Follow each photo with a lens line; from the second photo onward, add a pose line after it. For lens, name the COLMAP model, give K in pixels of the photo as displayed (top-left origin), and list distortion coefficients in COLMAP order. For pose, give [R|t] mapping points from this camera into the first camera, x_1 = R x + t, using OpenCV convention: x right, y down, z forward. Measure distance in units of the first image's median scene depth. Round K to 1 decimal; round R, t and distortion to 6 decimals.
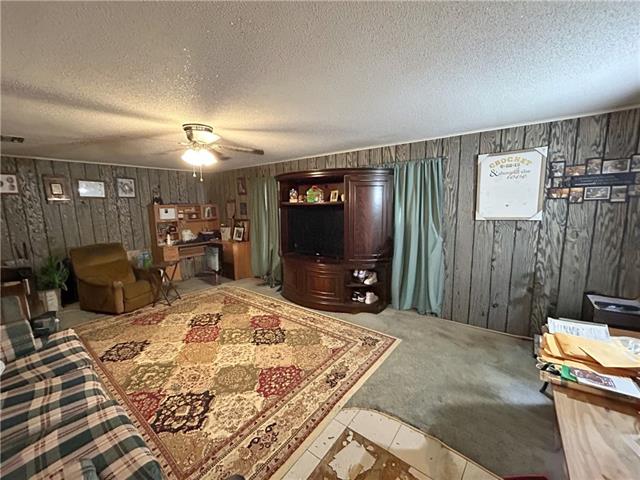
lens RADIAL K [[259.3, 0, 319.8], [0, 259.3, 238.9], [0, 0, 1]] dist [-0.000294, 0.000914]
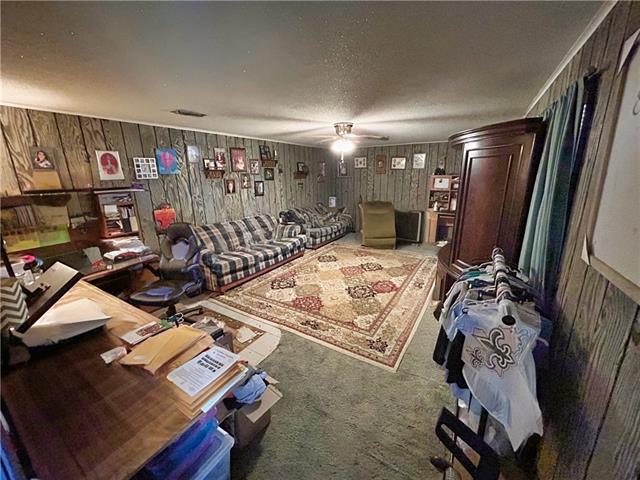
lens RADIAL K [[259.3, 0, 320.3], [0, 259.3, 239.0], [0, 0, 1]] dist [-0.000294, 0.000914]
pose [[0.111110, 0.263235, -0.958312, 0.876219], [-0.128529, 0.959991, 0.248794, -0.137661], [0.985462, 0.095527, 0.140498, 0.619312]]
